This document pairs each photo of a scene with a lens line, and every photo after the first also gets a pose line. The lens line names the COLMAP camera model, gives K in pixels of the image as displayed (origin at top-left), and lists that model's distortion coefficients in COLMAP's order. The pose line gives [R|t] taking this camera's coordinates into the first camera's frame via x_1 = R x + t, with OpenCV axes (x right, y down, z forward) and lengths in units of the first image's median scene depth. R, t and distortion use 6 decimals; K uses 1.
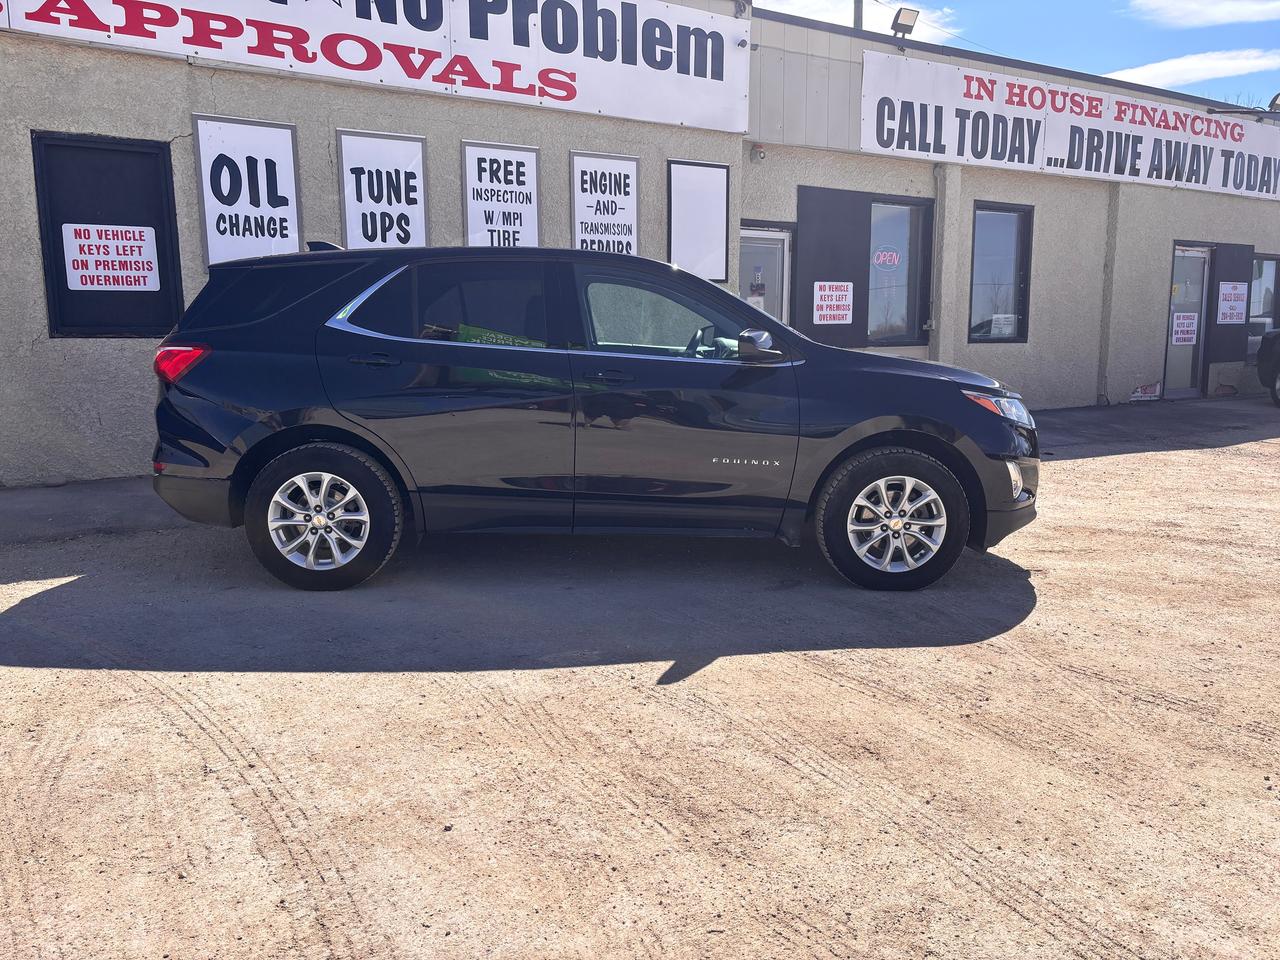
lens RADIAL K [[939.8, 0, 634.0], [0, 939.8, 480.9], [0, 0, 1]] dist [0.022090, -0.024320]
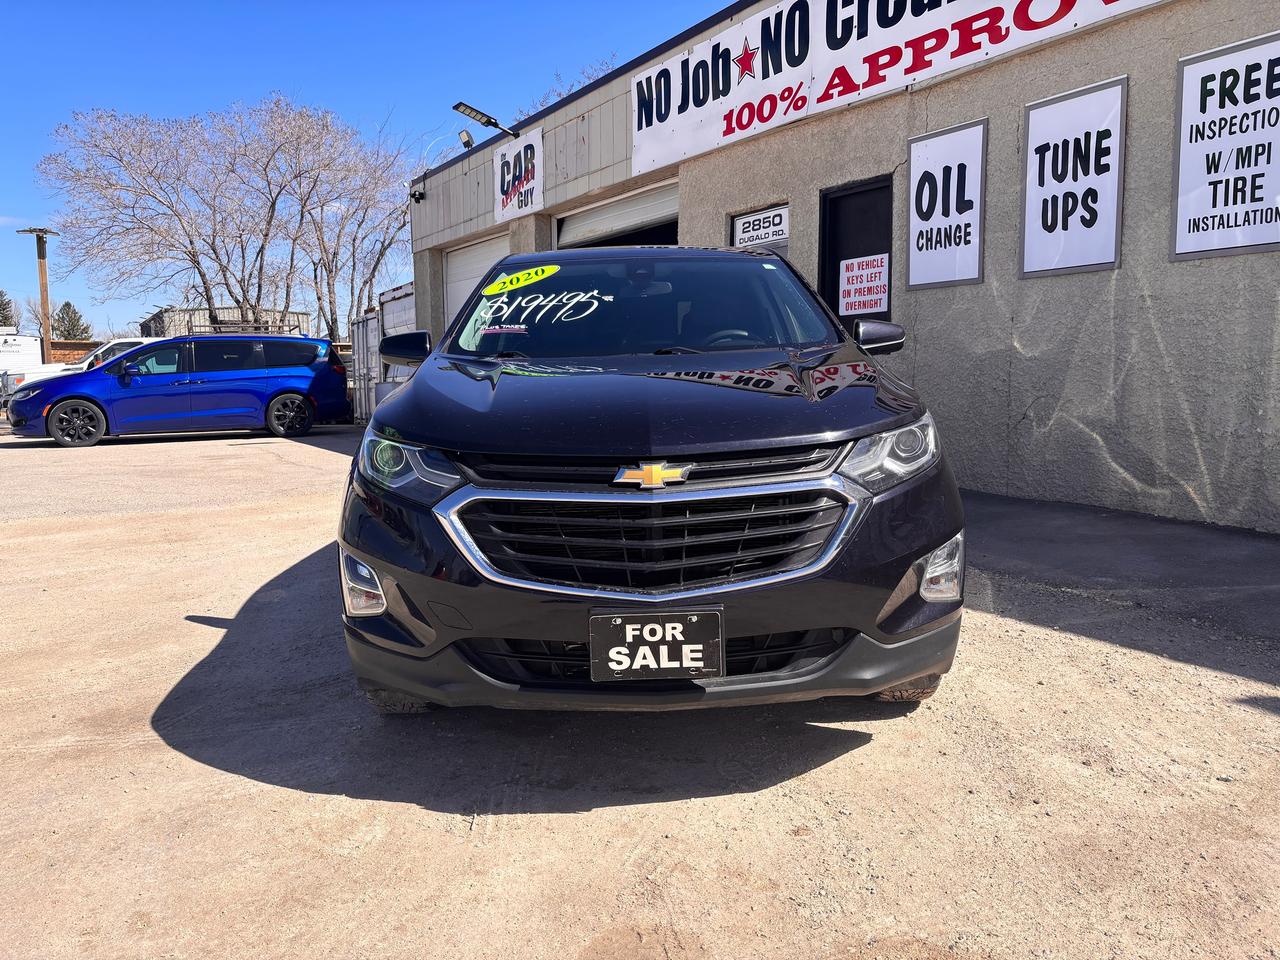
lens RADIAL K [[939.8, 0, 634.0], [0, 939.8, 480.9], [0, 0, 1]] dist [0.022090, -0.024320]
pose [[0.002862, 0.129406, -0.991588, 0.560822], [-0.134210, 0.982670, 0.127855, -0.099326], [0.990949, 0.132715, 0.020180, 0.660502]]
